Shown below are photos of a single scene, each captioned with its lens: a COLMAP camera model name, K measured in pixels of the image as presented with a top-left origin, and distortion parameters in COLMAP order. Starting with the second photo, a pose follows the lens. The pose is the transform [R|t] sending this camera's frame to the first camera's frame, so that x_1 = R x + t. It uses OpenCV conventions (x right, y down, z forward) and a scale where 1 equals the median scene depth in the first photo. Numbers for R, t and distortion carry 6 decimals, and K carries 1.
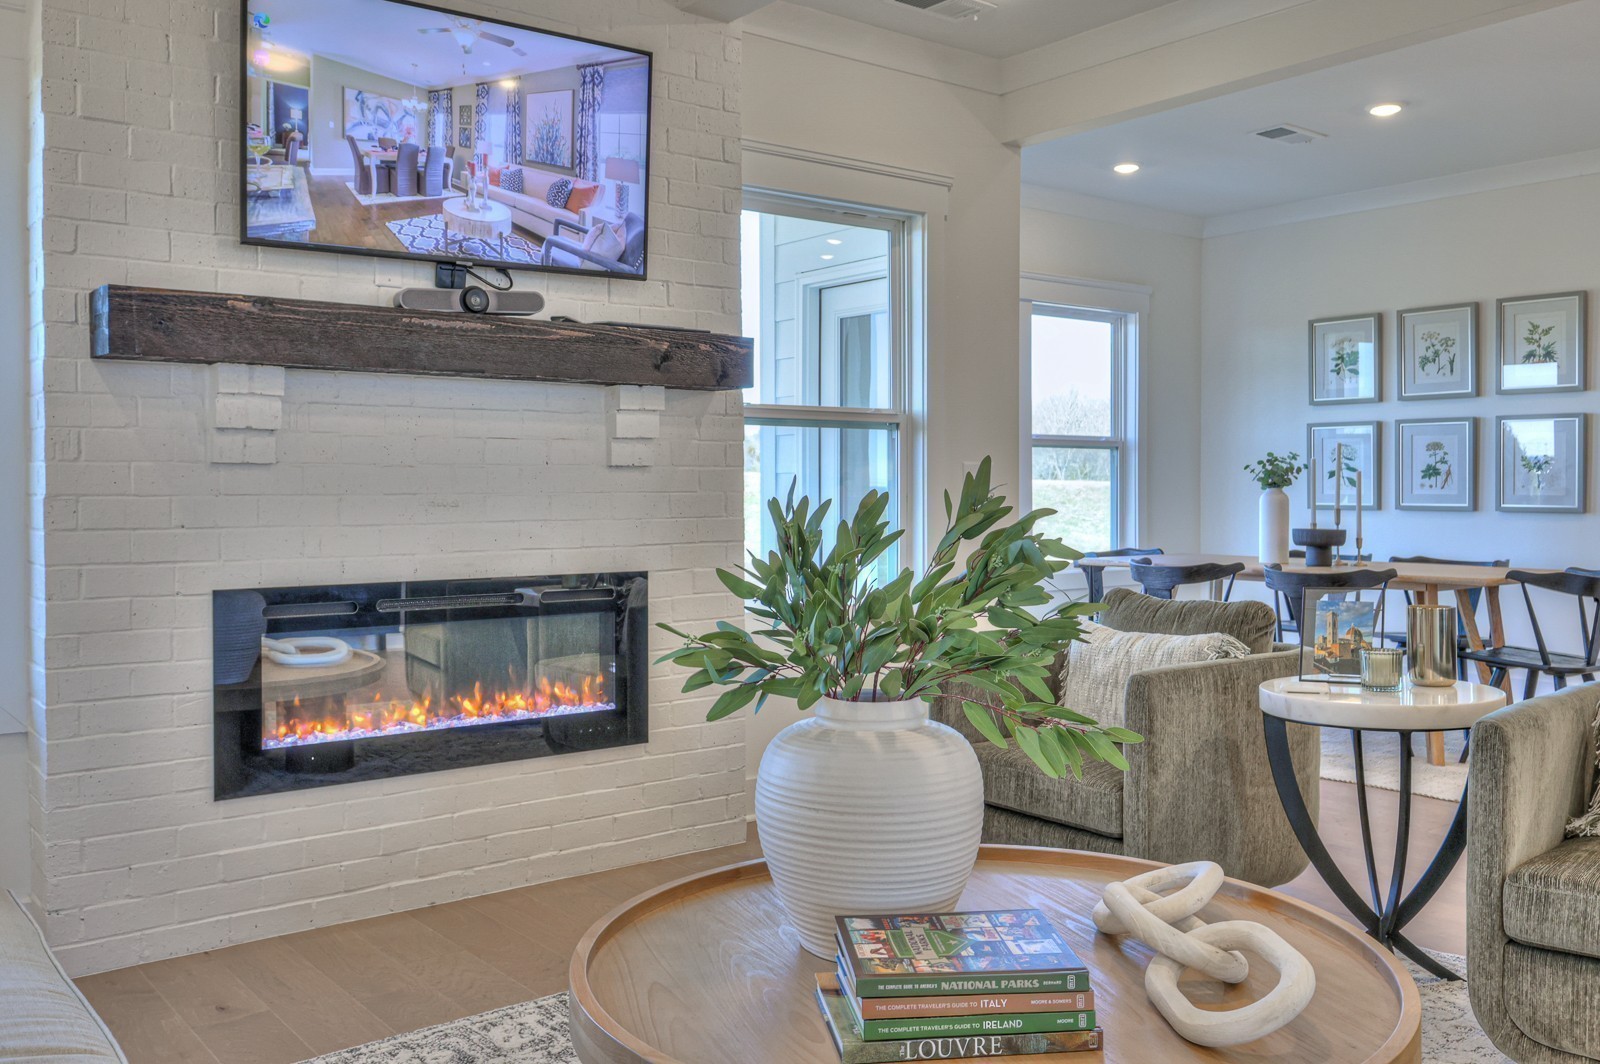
lens RADIAL K [[1384.5, 0, 800.6], [0, 1384.5, 499.0], [0, 0, 1]] dist [0.005643, 0.005289]
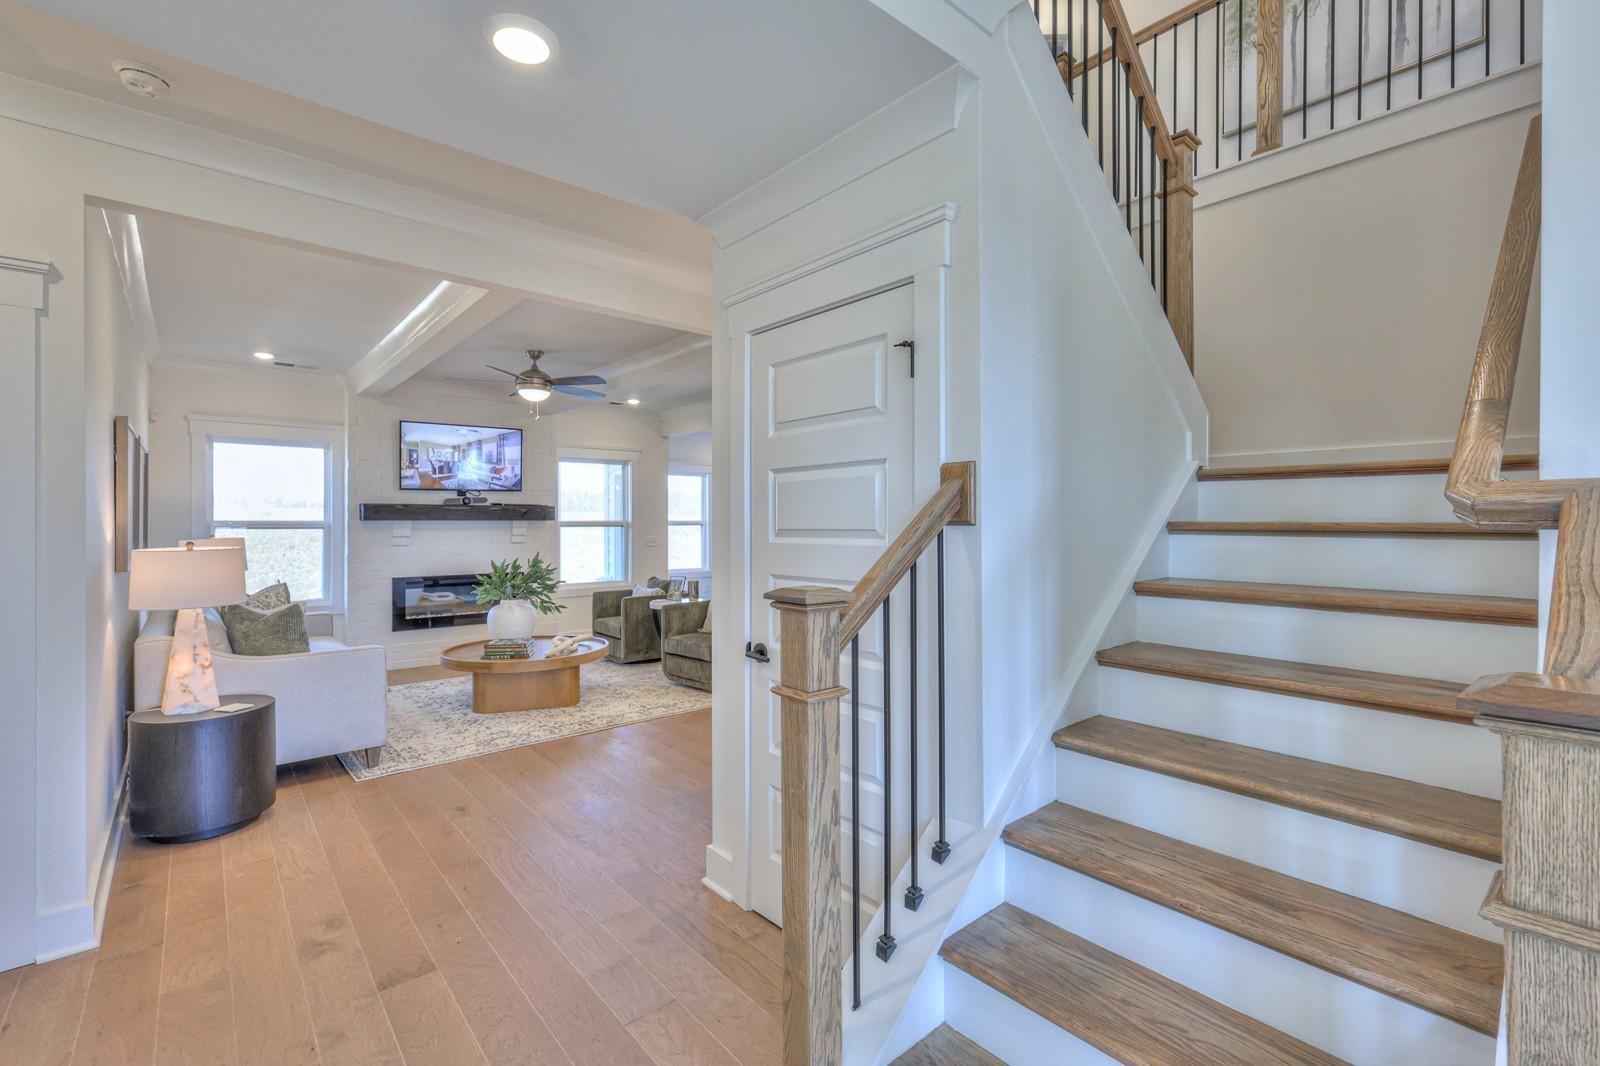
lens RADIAL K [[700.0, 0, 795.4], [0, 700.0, 521.5], [0, 0, 1]] dist [-0.000805, -0.000188]
pose [[0.998890, 0.000930, 0.047093, 0.578012], [-0.000508, 0.999960, -0.008983, -0.071201], [-0.047099, 0.008949, 0.998850, -0.957738]]
